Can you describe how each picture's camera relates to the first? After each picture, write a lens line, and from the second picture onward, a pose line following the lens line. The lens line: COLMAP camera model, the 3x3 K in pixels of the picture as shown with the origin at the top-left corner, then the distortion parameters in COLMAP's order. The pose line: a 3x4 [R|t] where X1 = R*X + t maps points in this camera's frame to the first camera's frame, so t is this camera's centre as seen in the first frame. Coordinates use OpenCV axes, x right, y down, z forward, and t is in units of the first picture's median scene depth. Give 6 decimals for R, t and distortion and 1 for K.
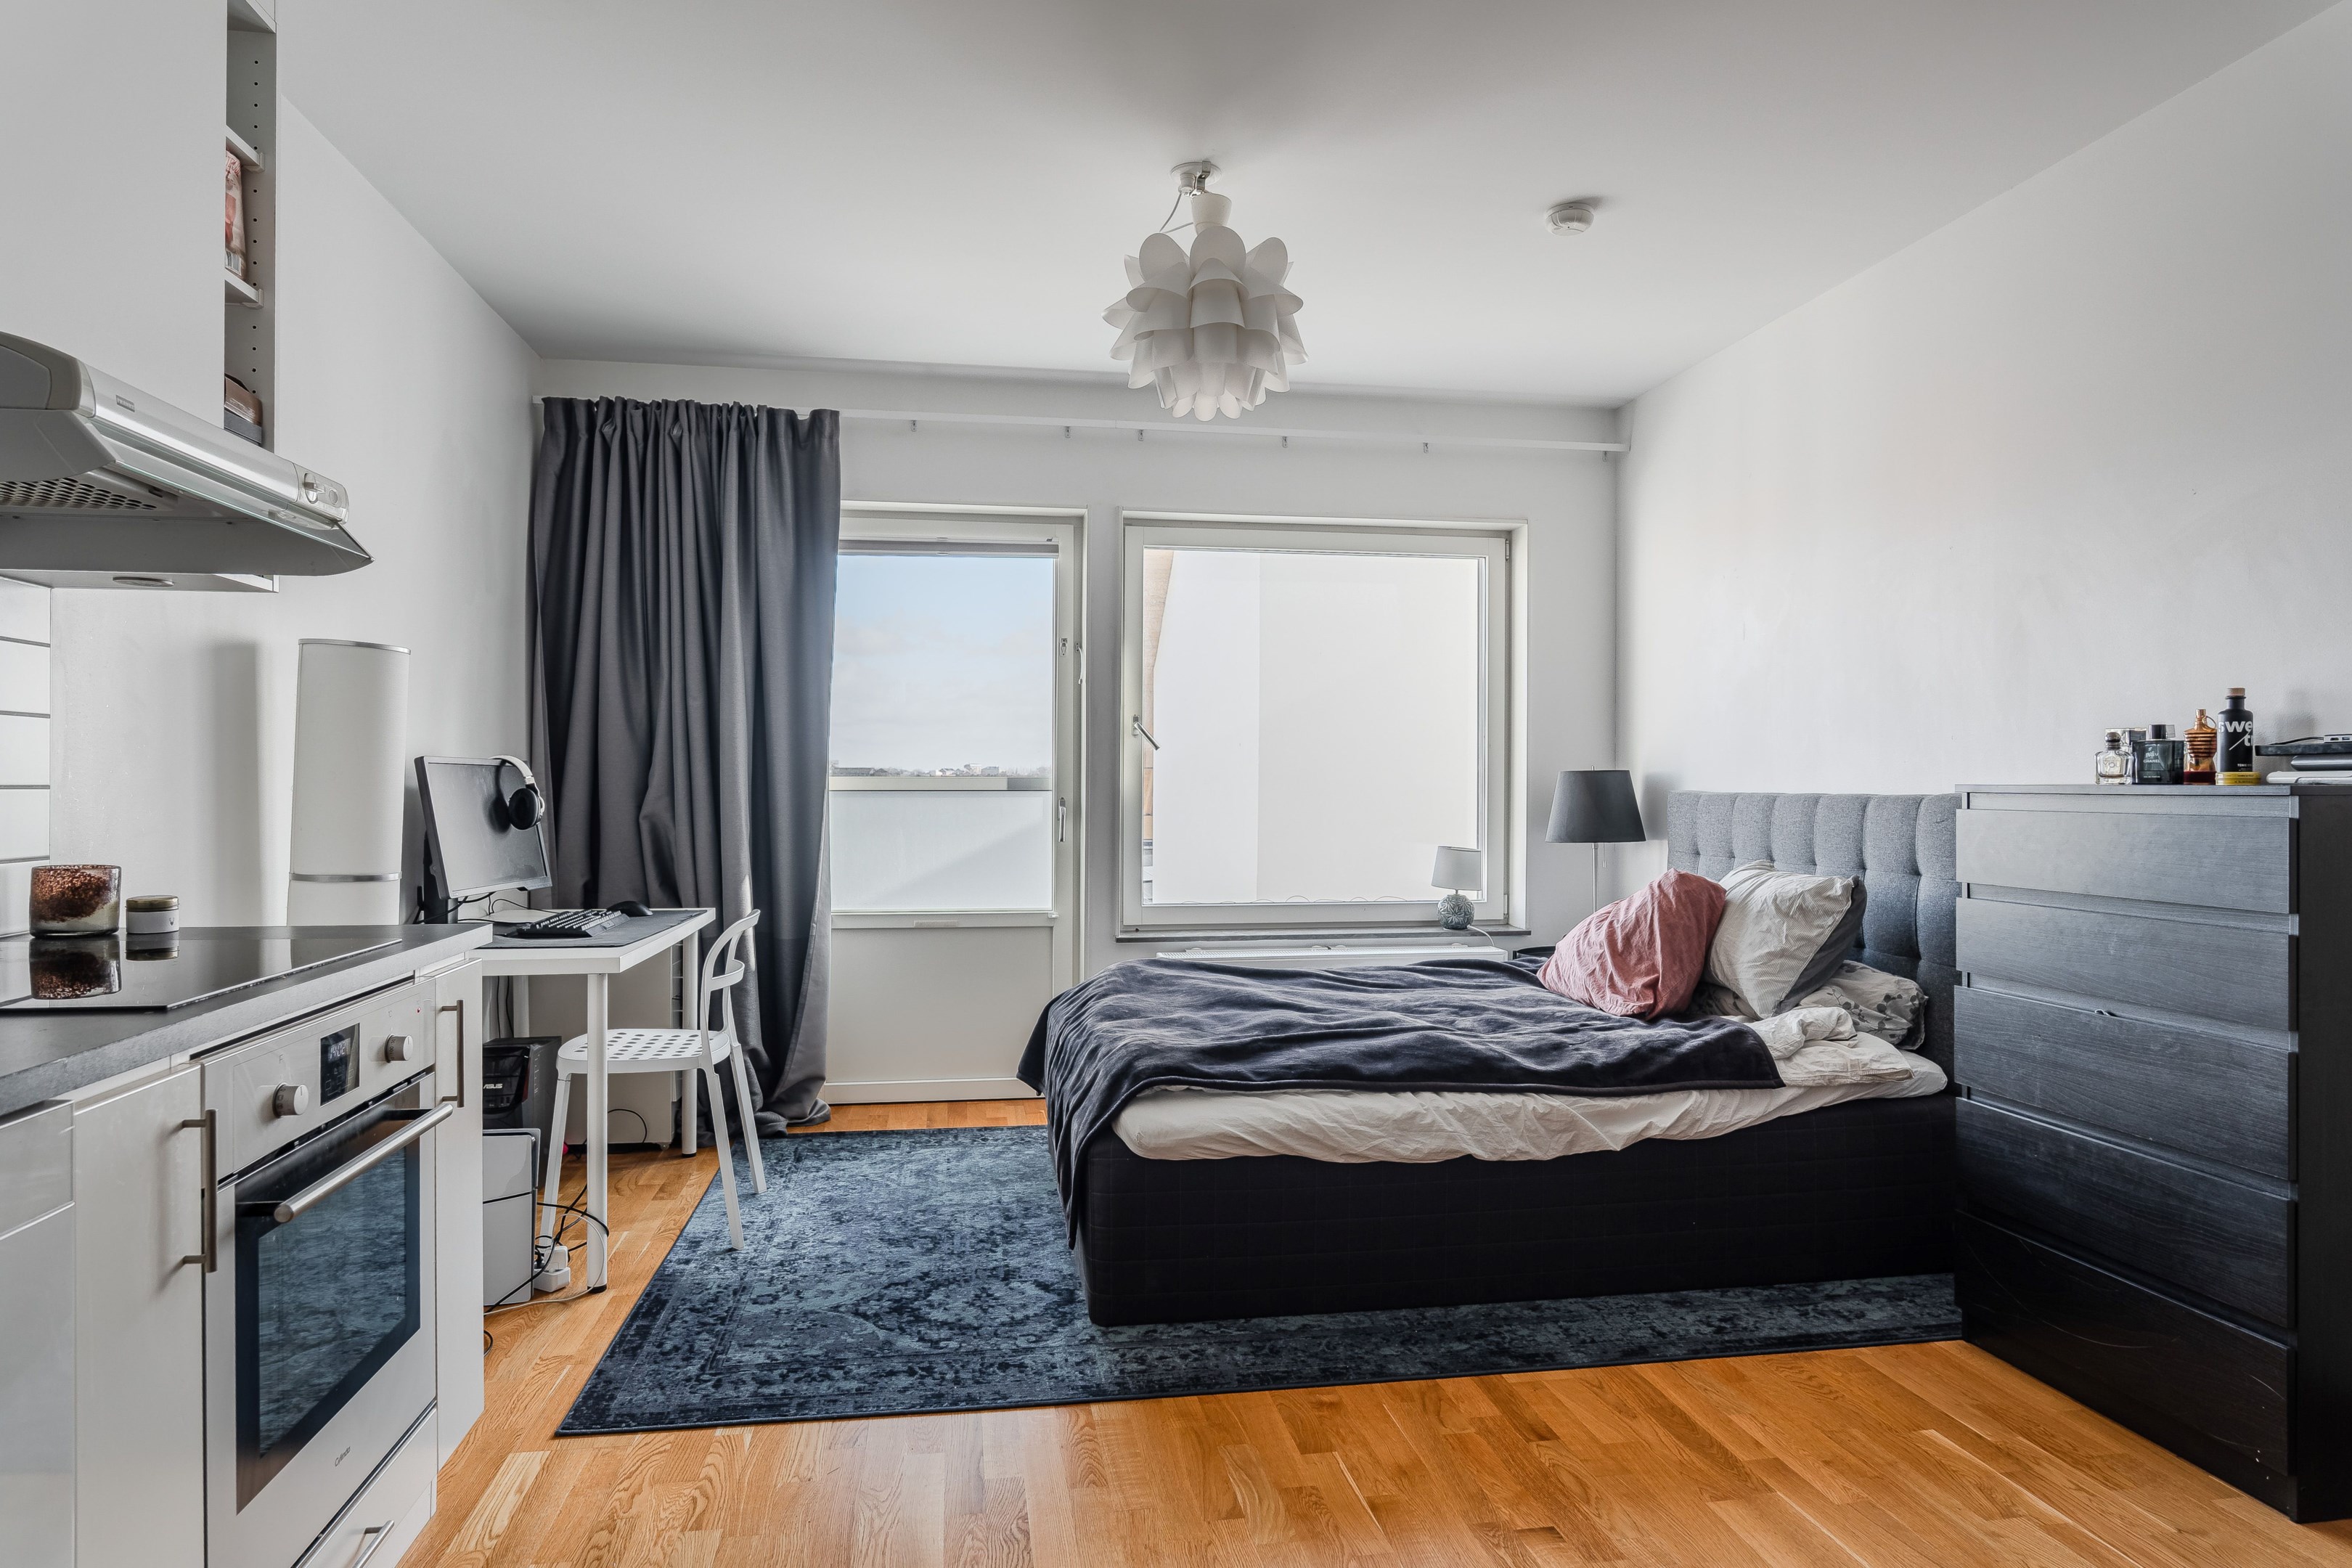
lens RADIAL K [[1443.7, 0, 1182.4], [0, 1443.7, 784.0], [0, 0, 1]] dist [-0.005246, -0.000593]
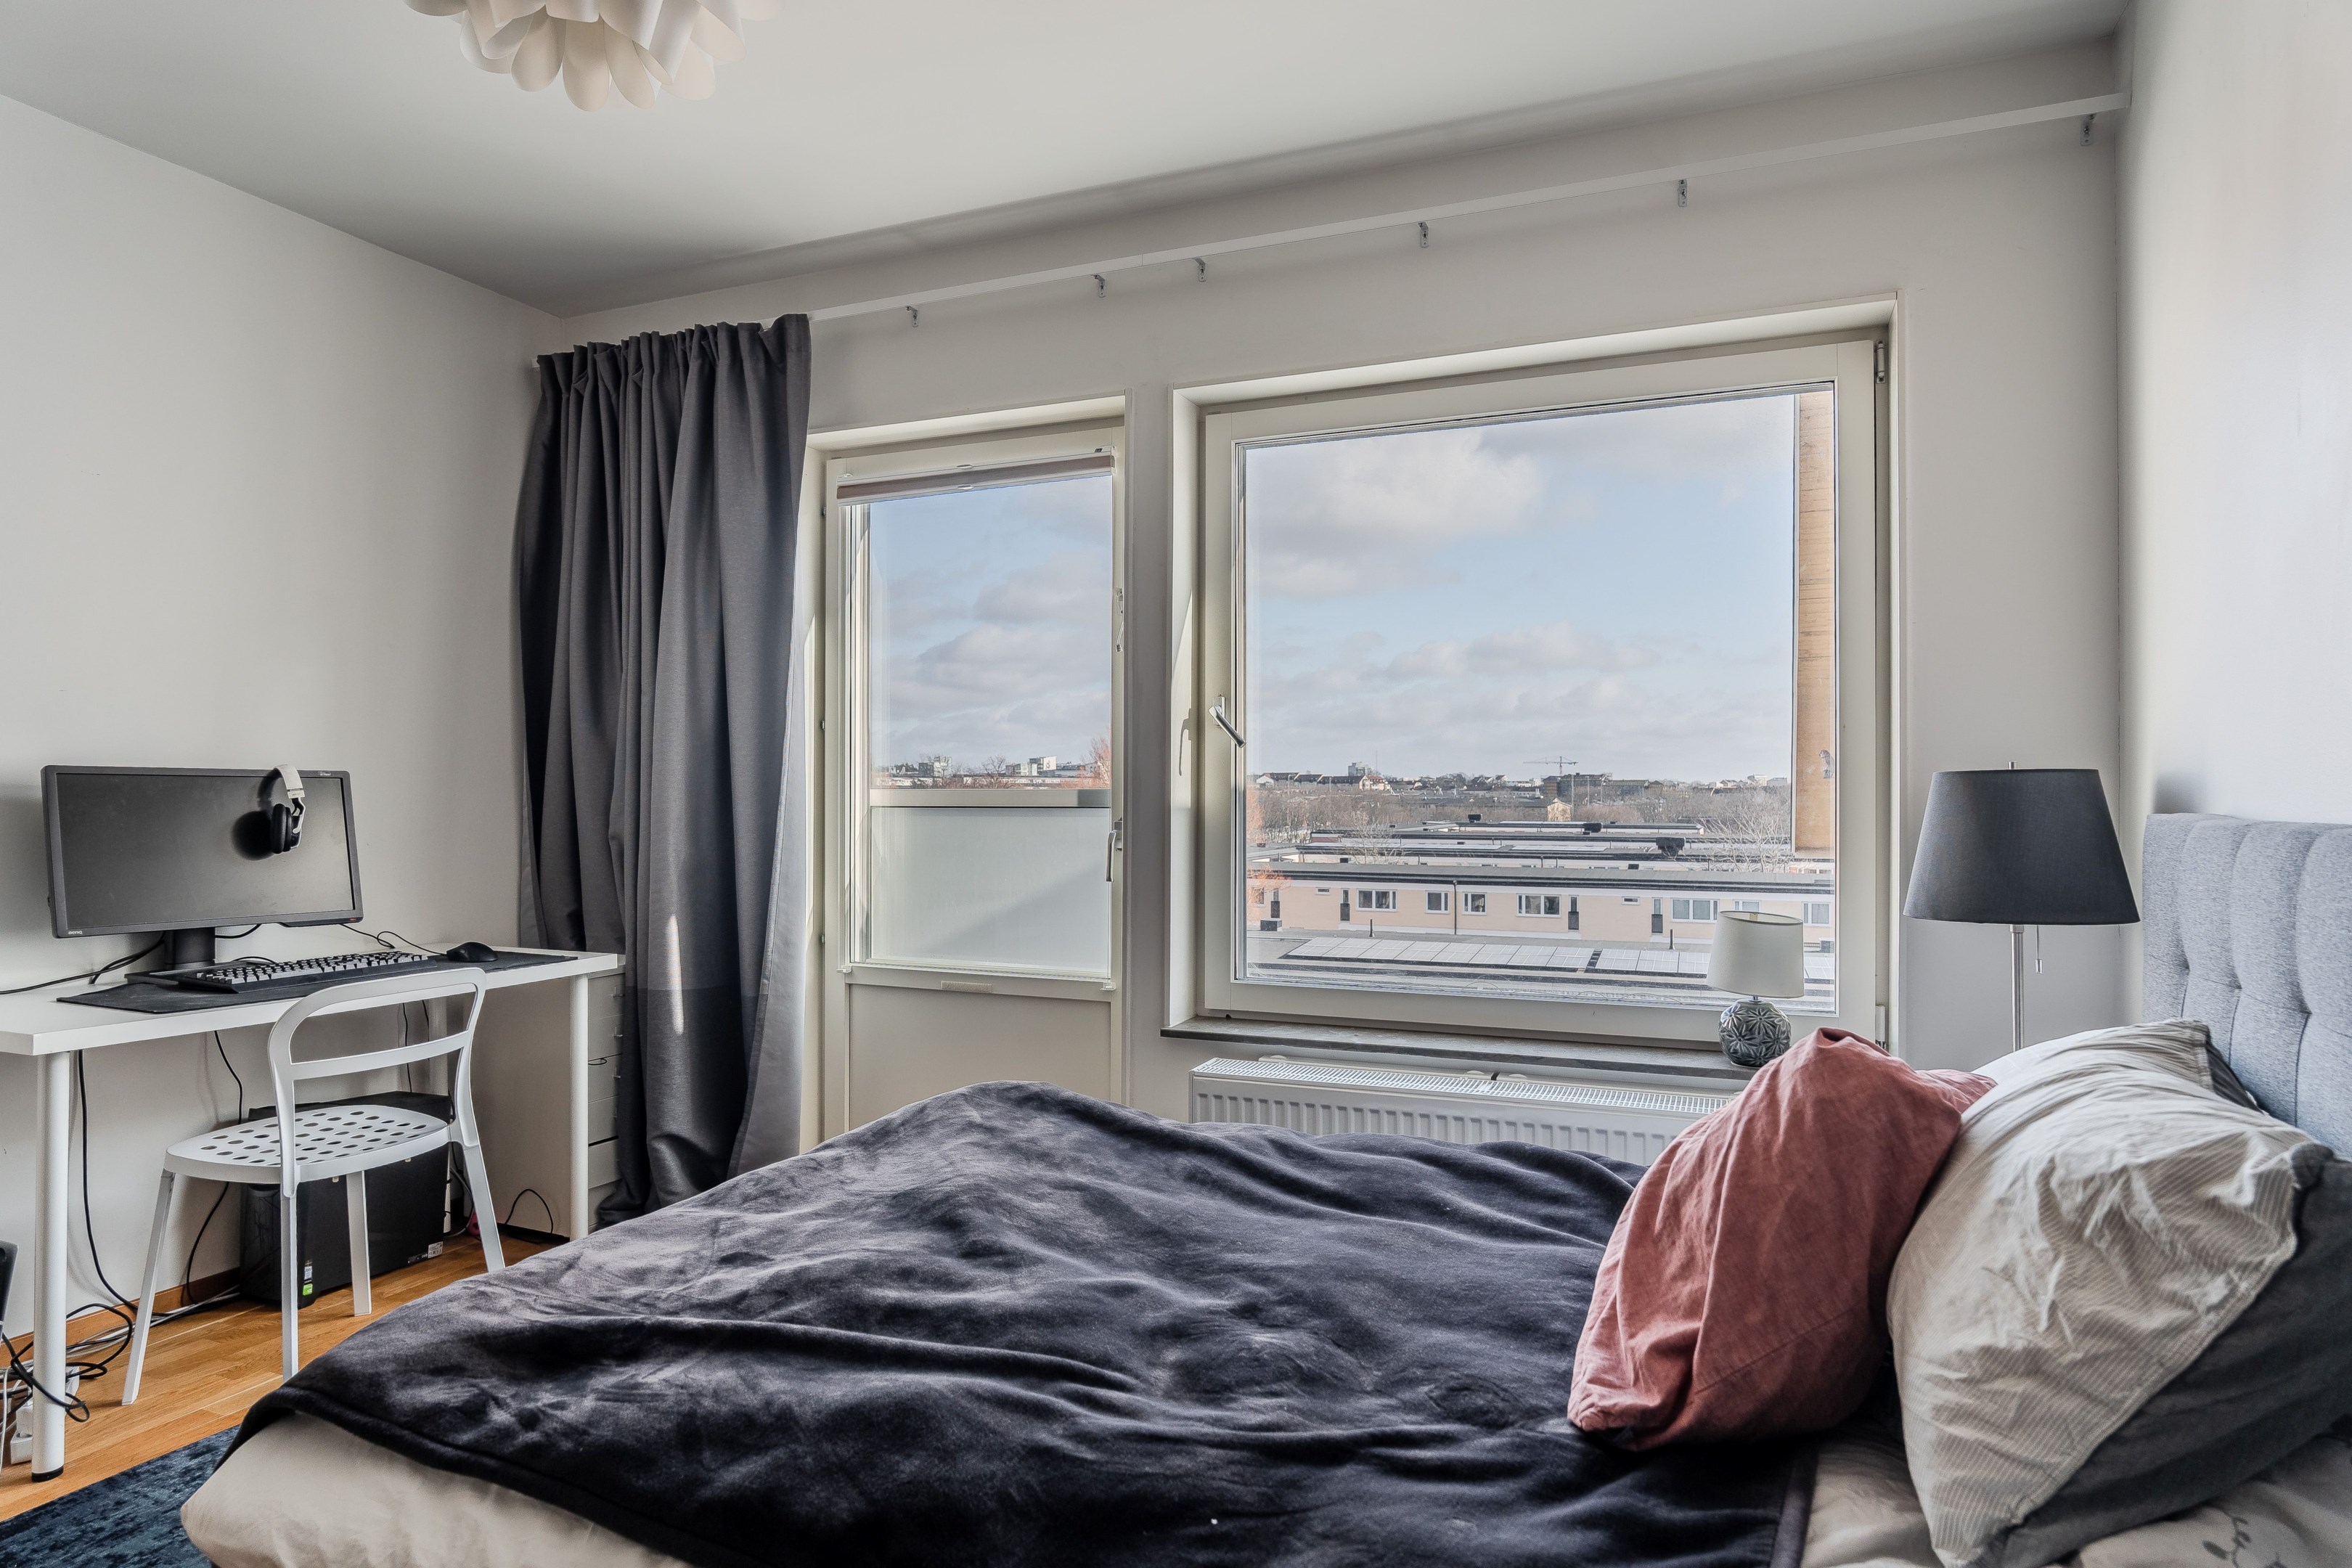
lens RADIAL K [[1357.7, 0, 1175.8], [0, 1357.7, 781.7], [0, 0, 1]] dist [-0.007453, 0.003002]
pose [[0.834552, -0.004946, -0.550906, 0.331499], [-0.001108, 0.999943, -0.010657, -0.001375], [0.550928, 0.009504, 0.834499, 0.518345]]
